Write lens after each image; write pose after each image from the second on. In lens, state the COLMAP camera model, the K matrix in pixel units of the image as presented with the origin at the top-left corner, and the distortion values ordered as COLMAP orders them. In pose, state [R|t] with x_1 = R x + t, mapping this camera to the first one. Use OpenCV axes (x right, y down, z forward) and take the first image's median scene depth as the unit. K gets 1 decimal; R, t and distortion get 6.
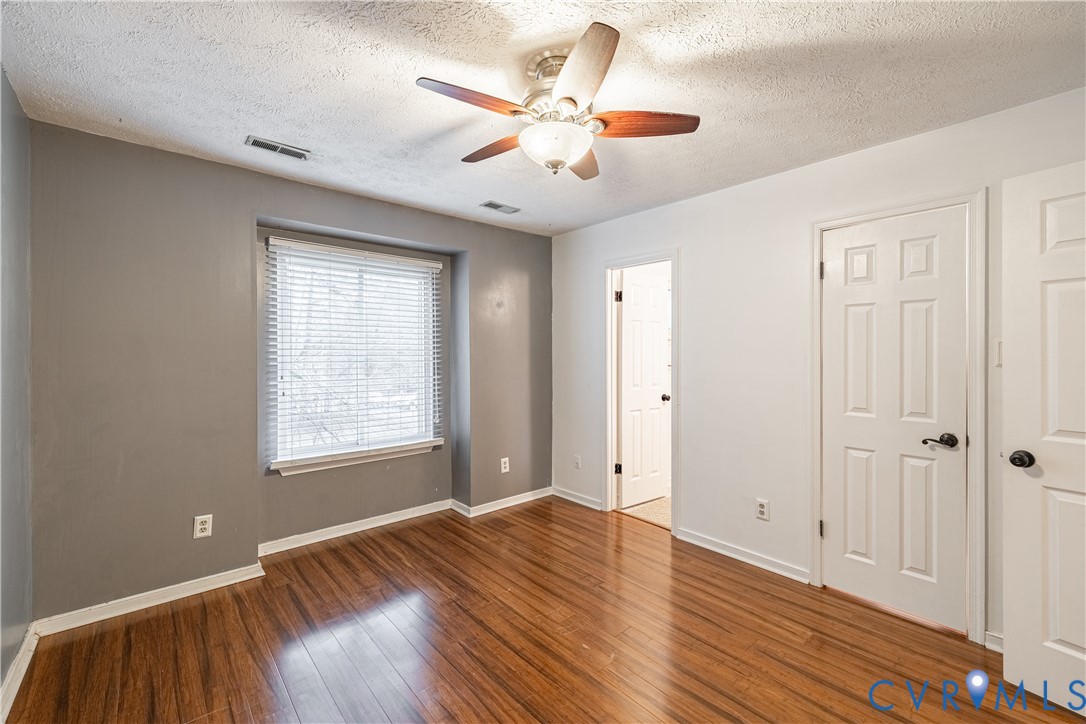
lens RADIAL K [[453.6, 0, 544.0], [0, 453.6, 354.2], [0, 0, 1]] dist [-0.001073, -0.000209]
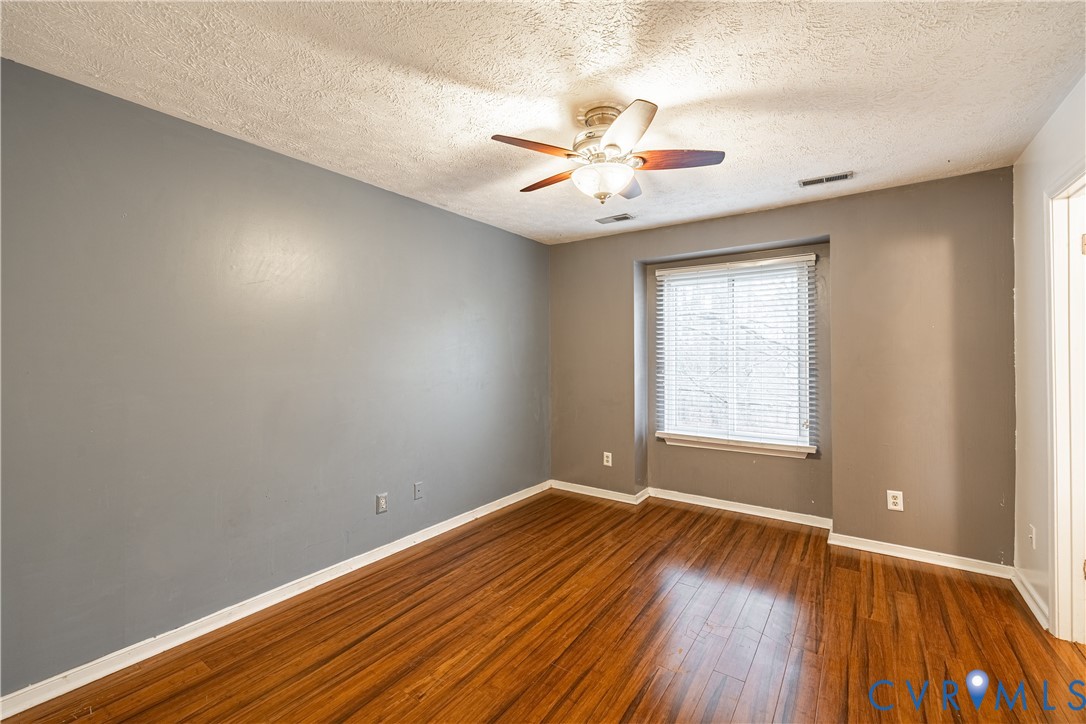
lens RADIAL K [[453.6, 0, 544.0], [0, 453.6, 354.2], [0, 0, 1]] dist [-0.001073, -0.000209]
pose [[0.231973, -0.003663, -0.972715, 0.615416], [0.000147, 0.999993, -0.003731, 0.004322], [0.972722, 0.000722, 0.231972, 0.305200]]
